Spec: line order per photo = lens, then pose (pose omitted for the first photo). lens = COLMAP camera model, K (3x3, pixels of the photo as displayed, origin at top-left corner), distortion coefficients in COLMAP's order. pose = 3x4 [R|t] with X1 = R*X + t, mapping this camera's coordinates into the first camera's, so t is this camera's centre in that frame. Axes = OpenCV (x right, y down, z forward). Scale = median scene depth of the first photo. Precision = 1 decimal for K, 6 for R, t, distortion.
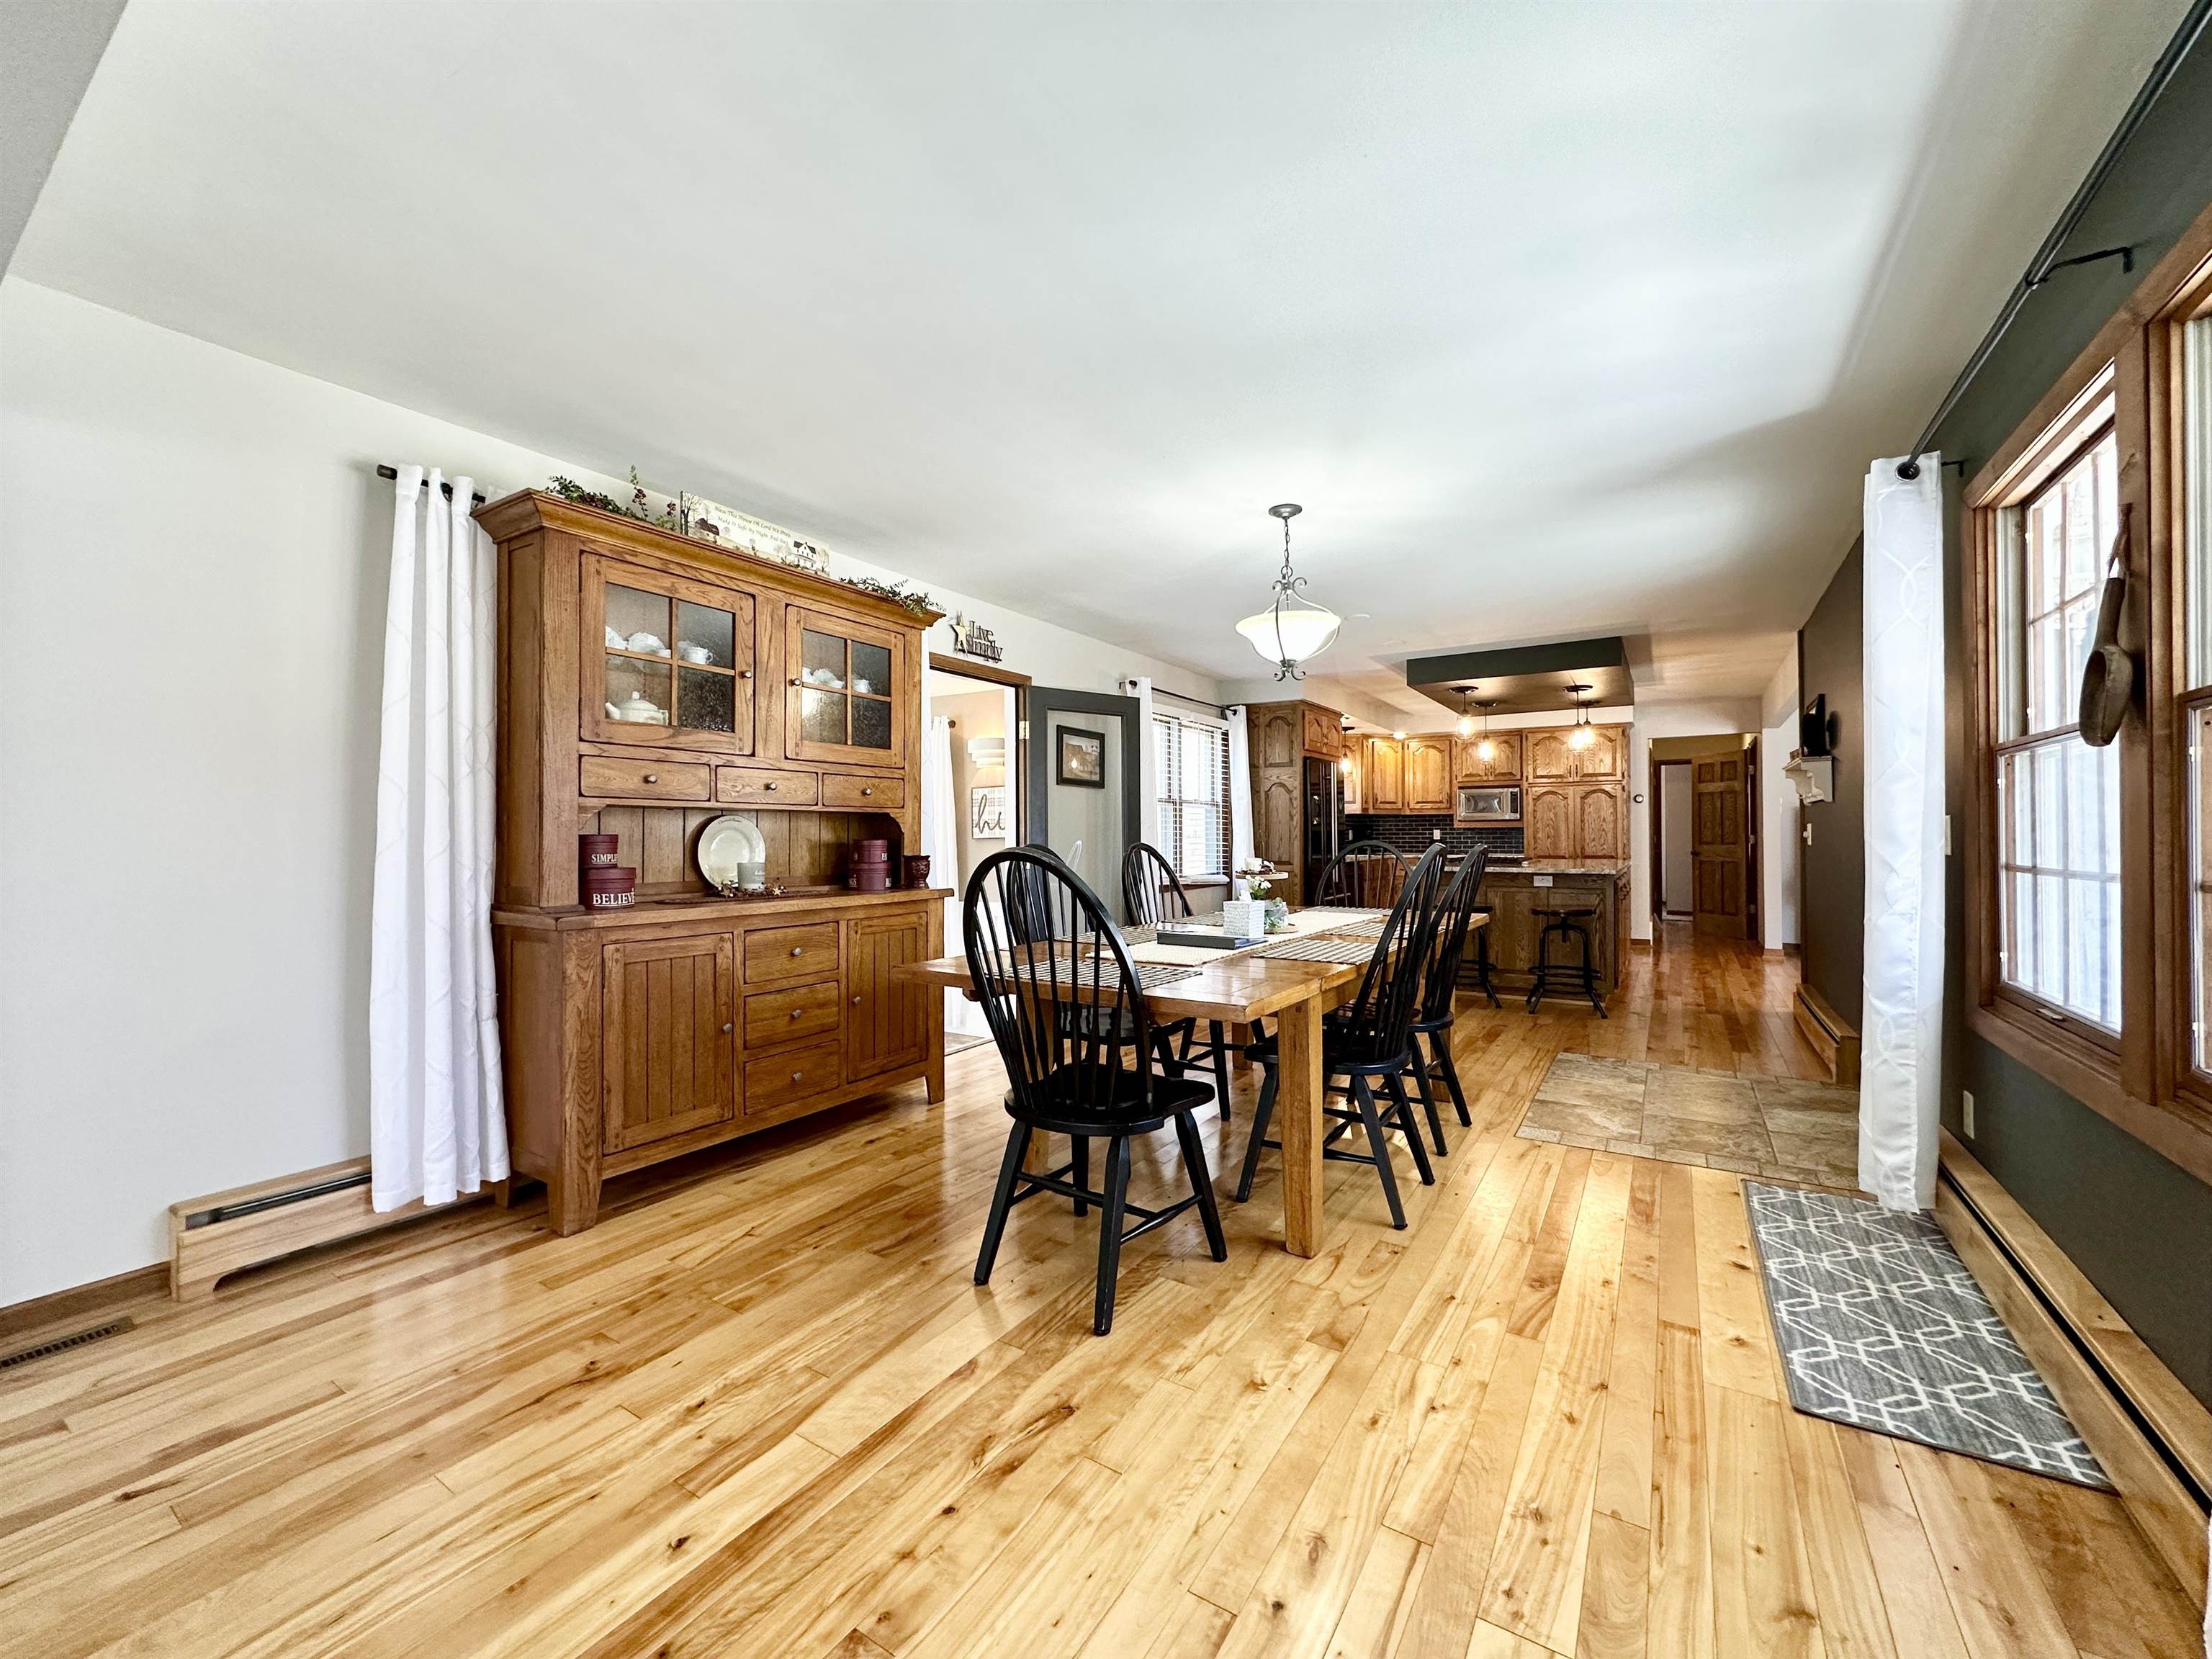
lens RADIAL K [[881.9, 0, 1106.8], [0, 881.9, 831.2], [0, 0, 1]] dist [-0.002237, 0.000441]
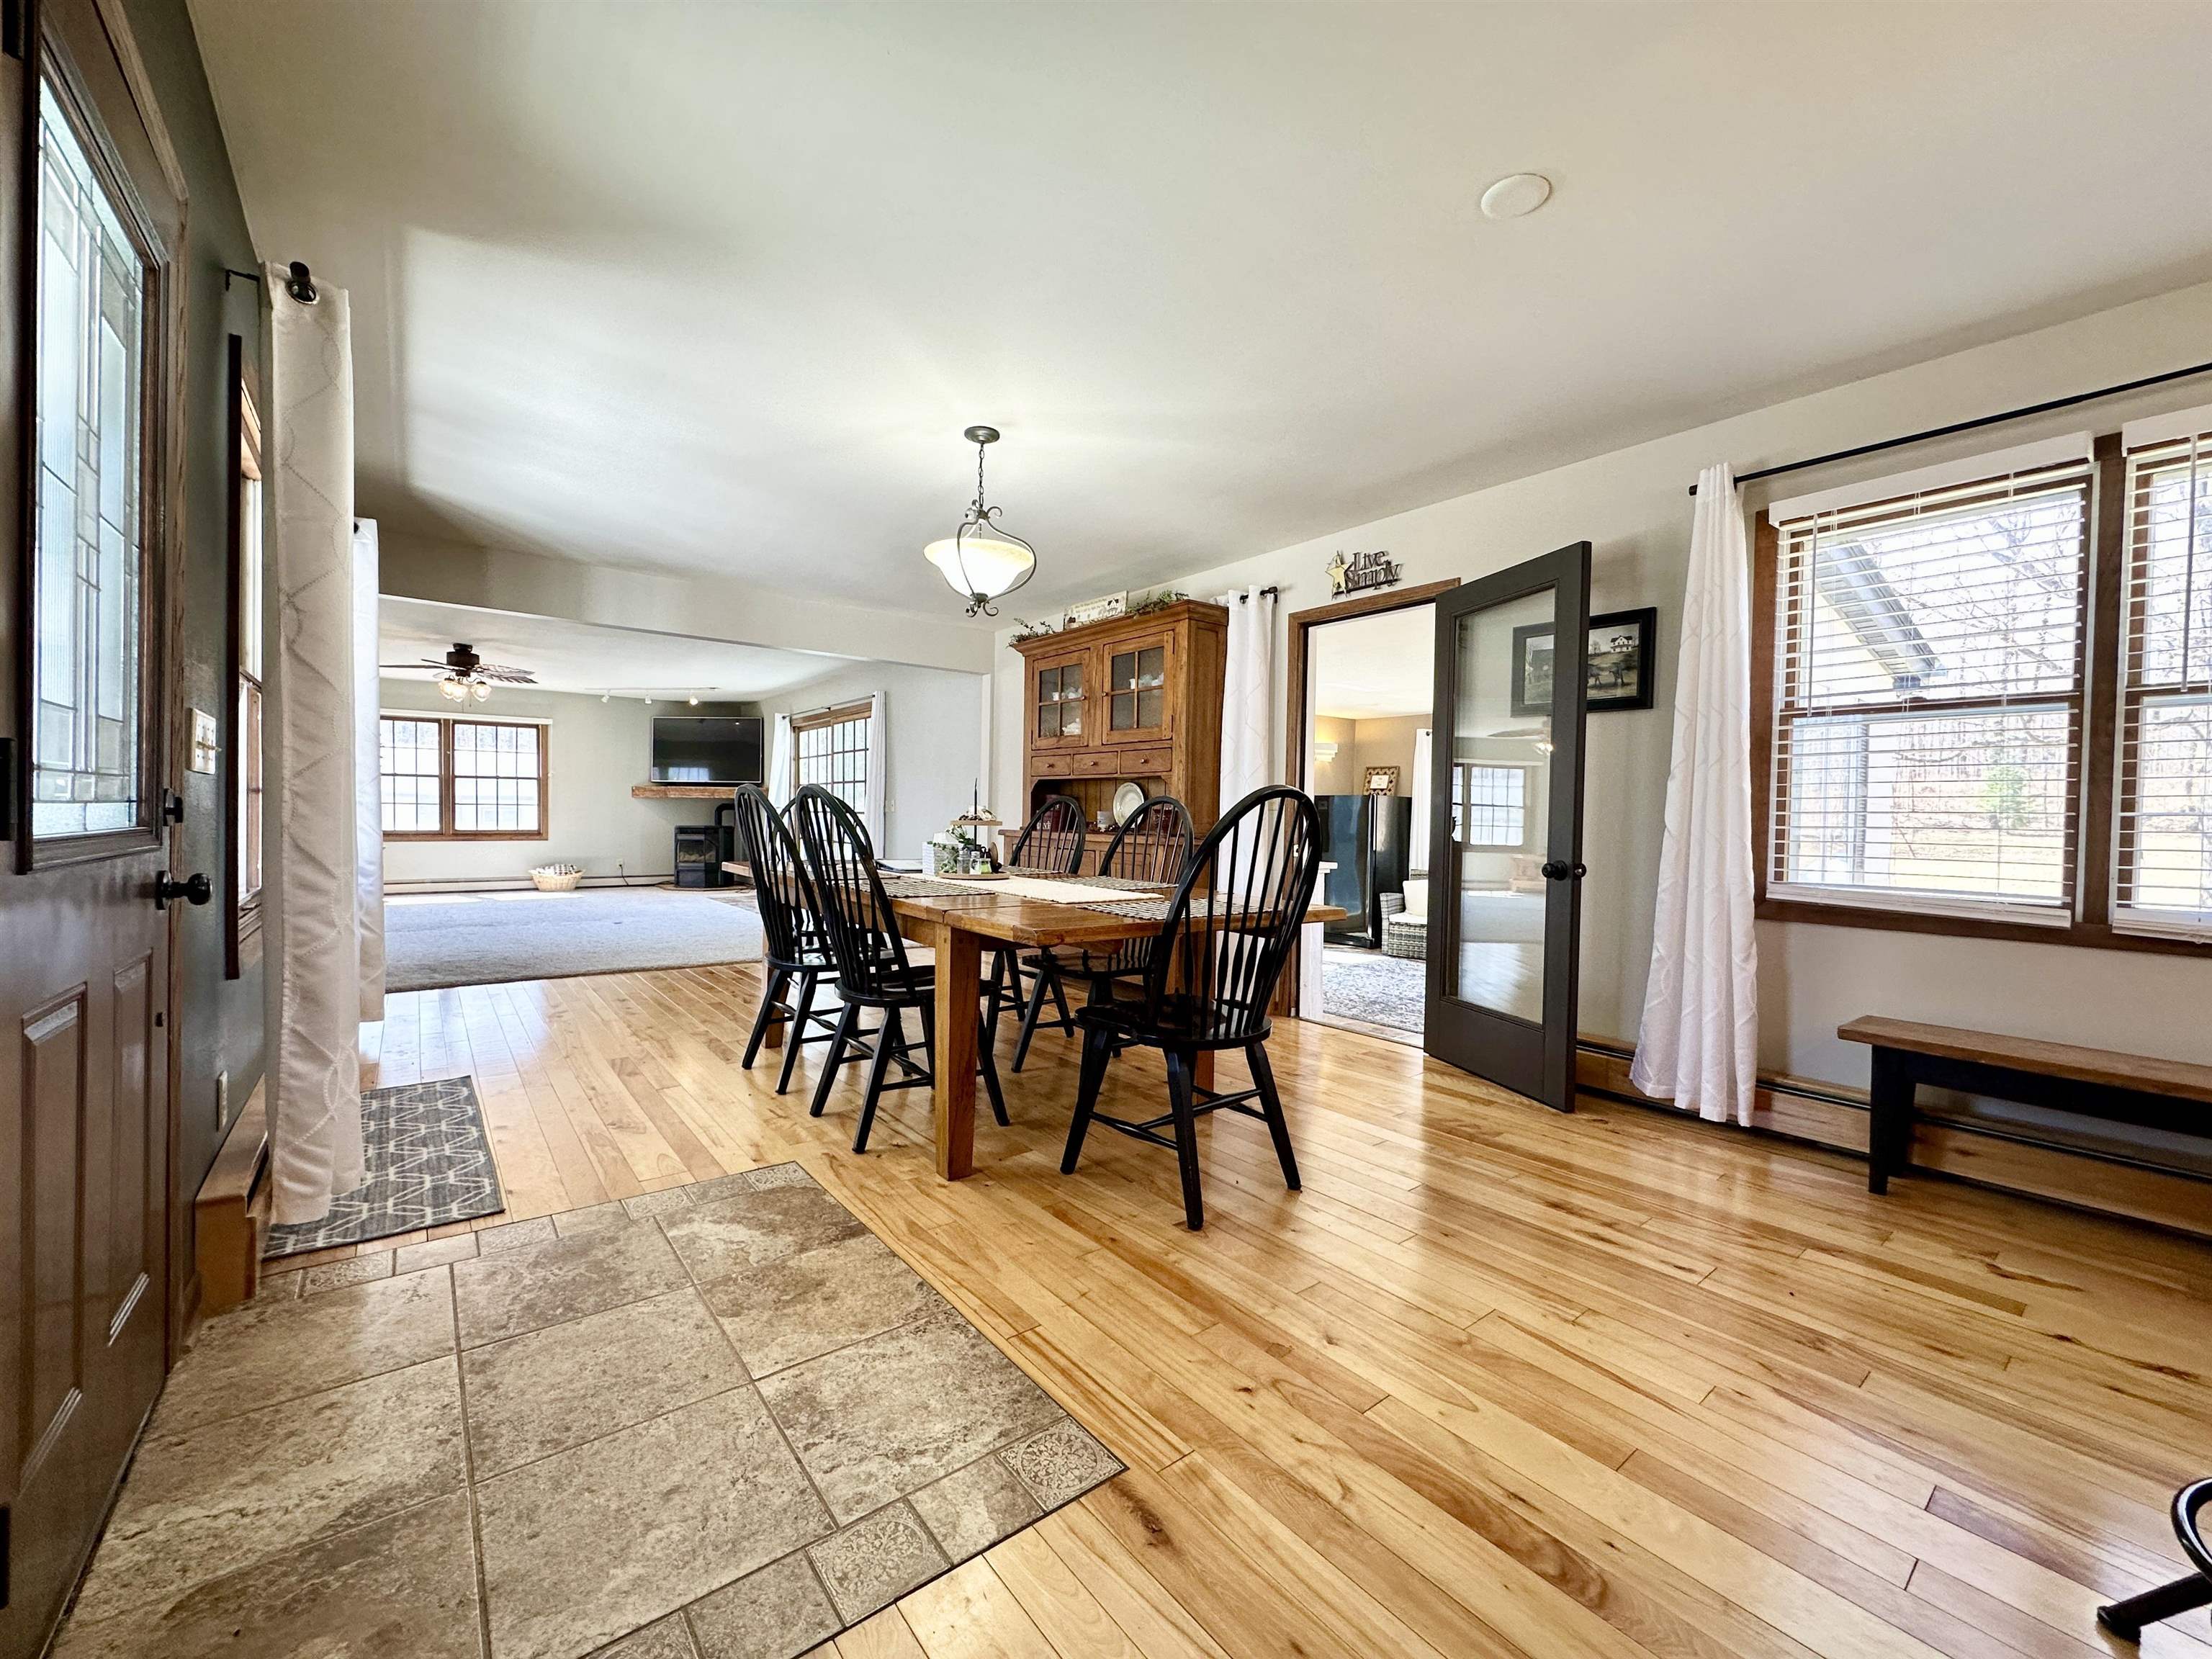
lens RADIAL K [[881.9, 0, 1110.5], [0, 881.9, 832.9], [0, 0, 1]] dist [-0.002237, 0.000441]
pose [[-0.322589, 0.016578, -0.946394, 0.544732], [-0.012754, 0.999680, 0.021859, 0.019347], [0.946453, 0.019122, -0.322275, 0.745770]]
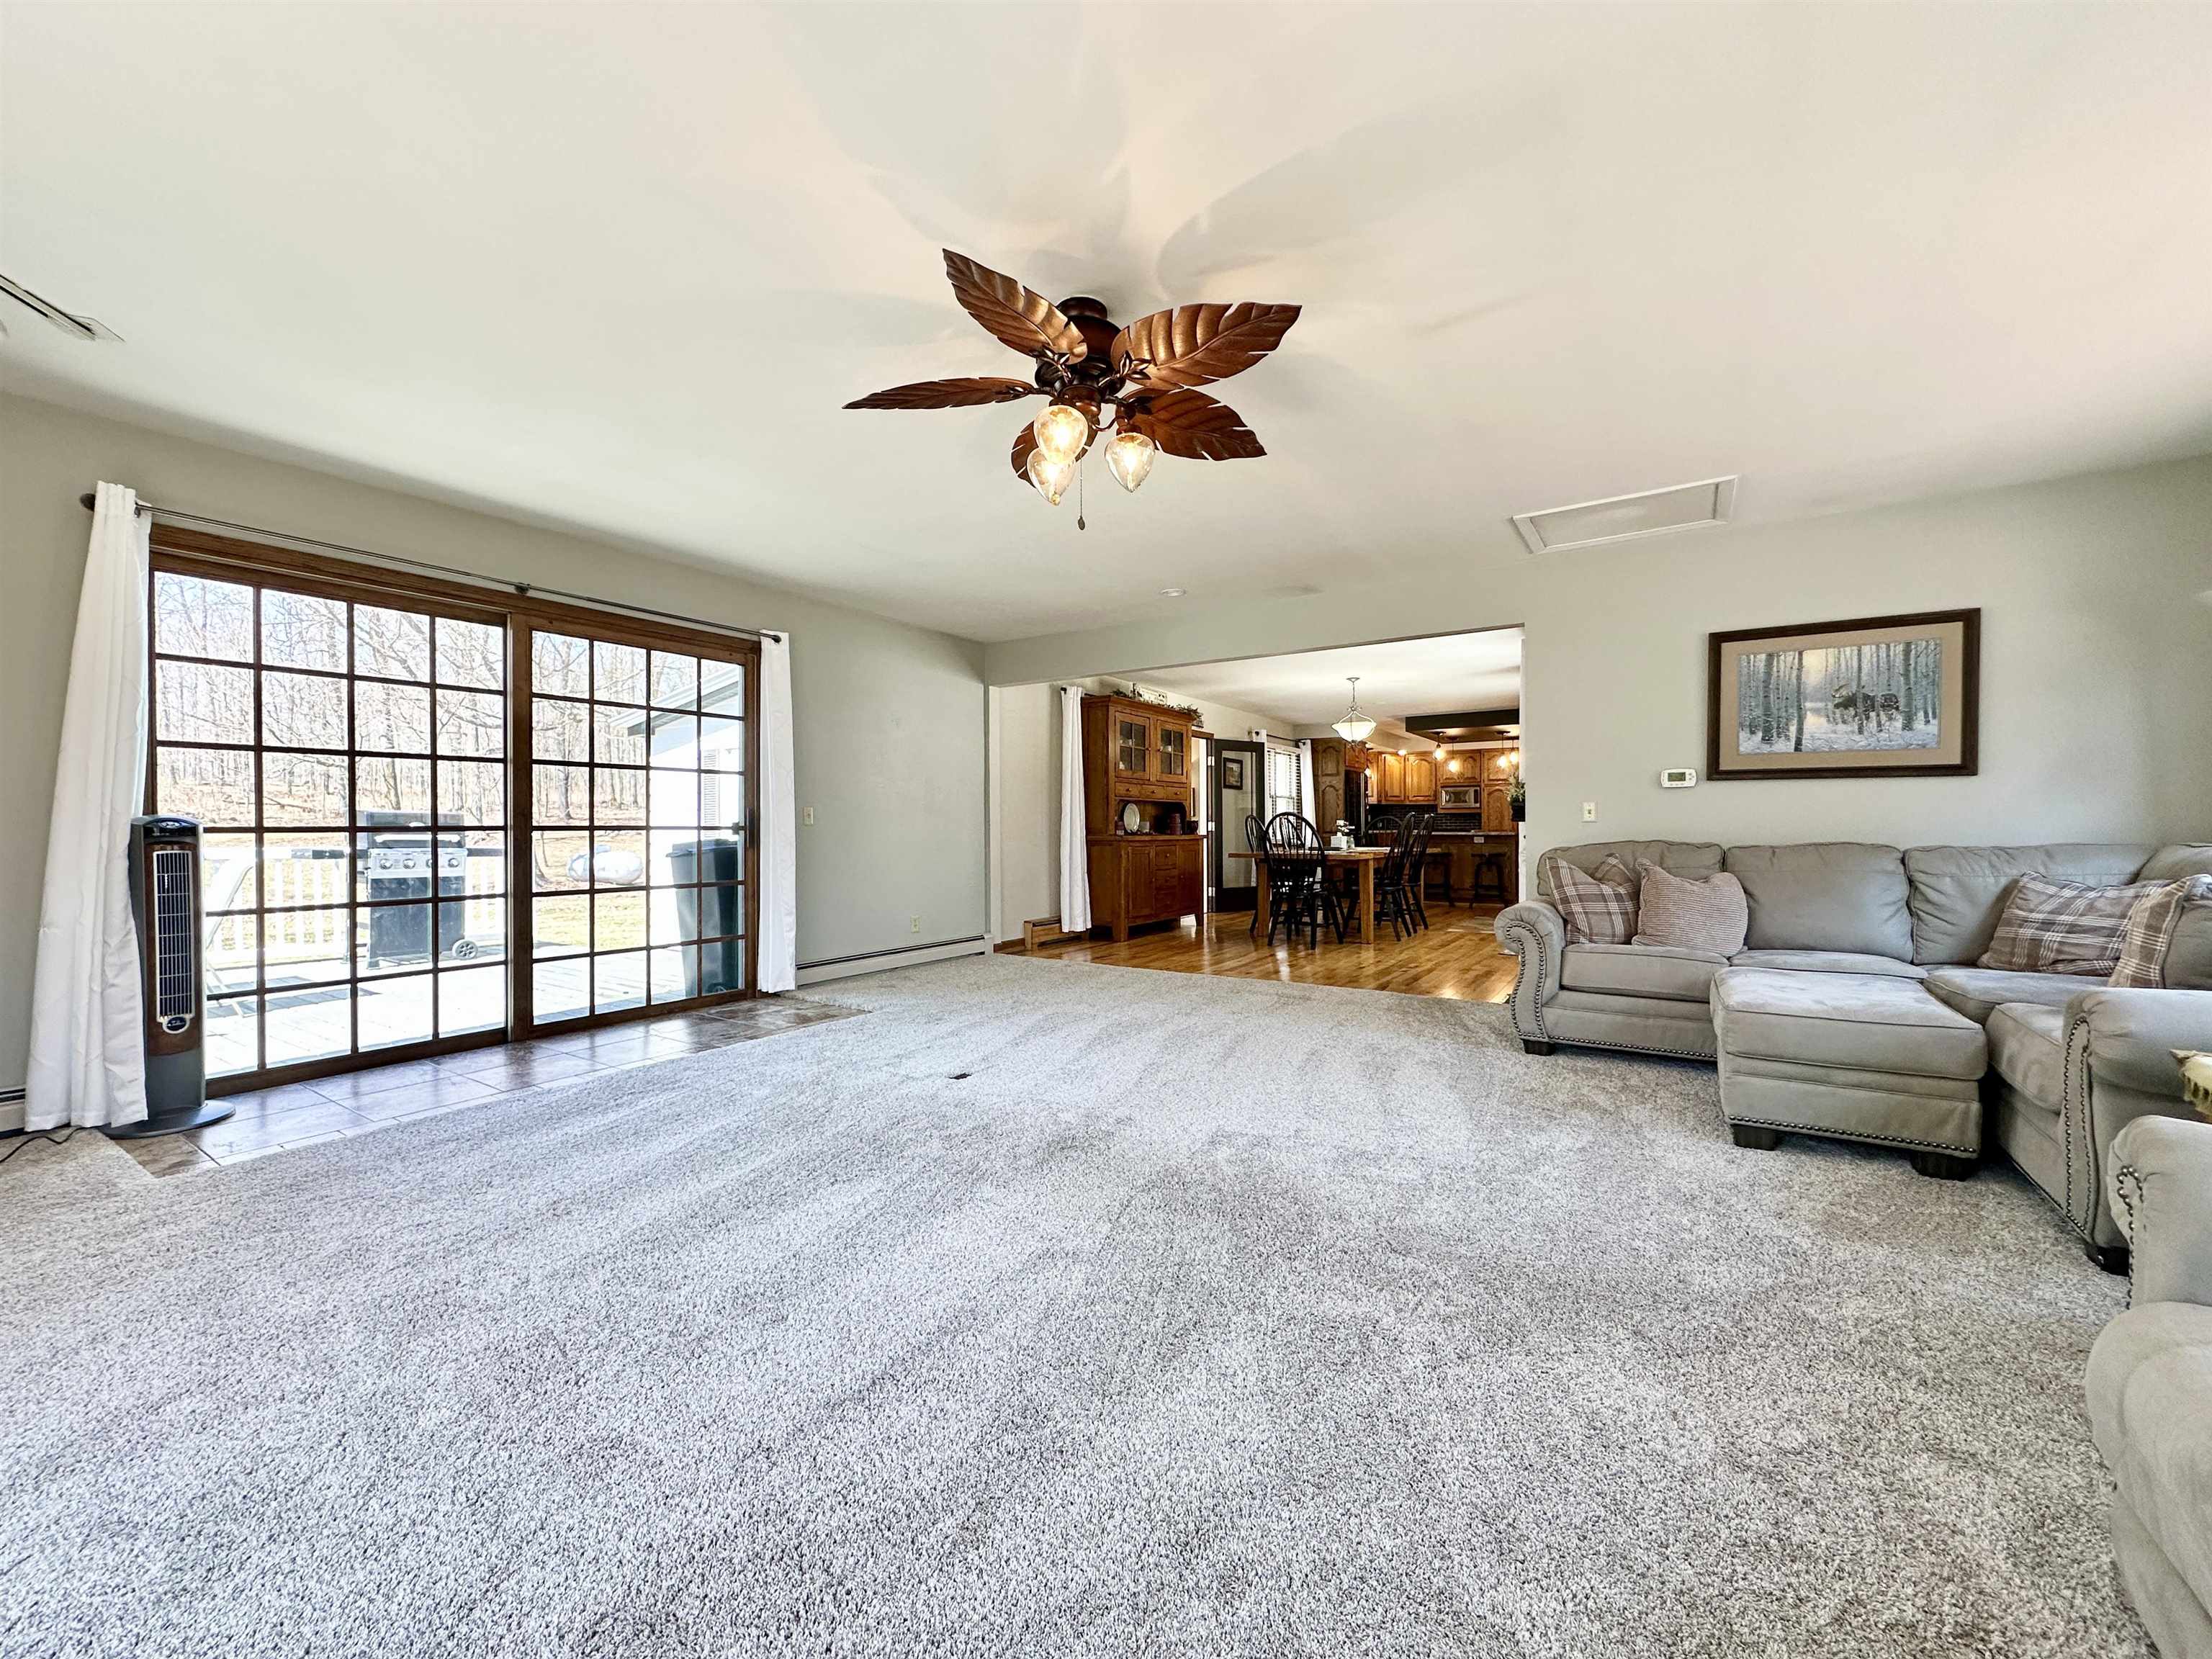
lens RADIAL K [[881.9, 0, 1100.4], [0, 881.9, 826.1], [0, 0, 1]] dist [-0.002237, 0.000441]
pose [[0.999928, 0.001841, -0.011829, -0.242443], [-0.001785, 0.999987, 0.004751, 0.017503], [0.011837, -0.004729, 0.999919, -0.750636]]
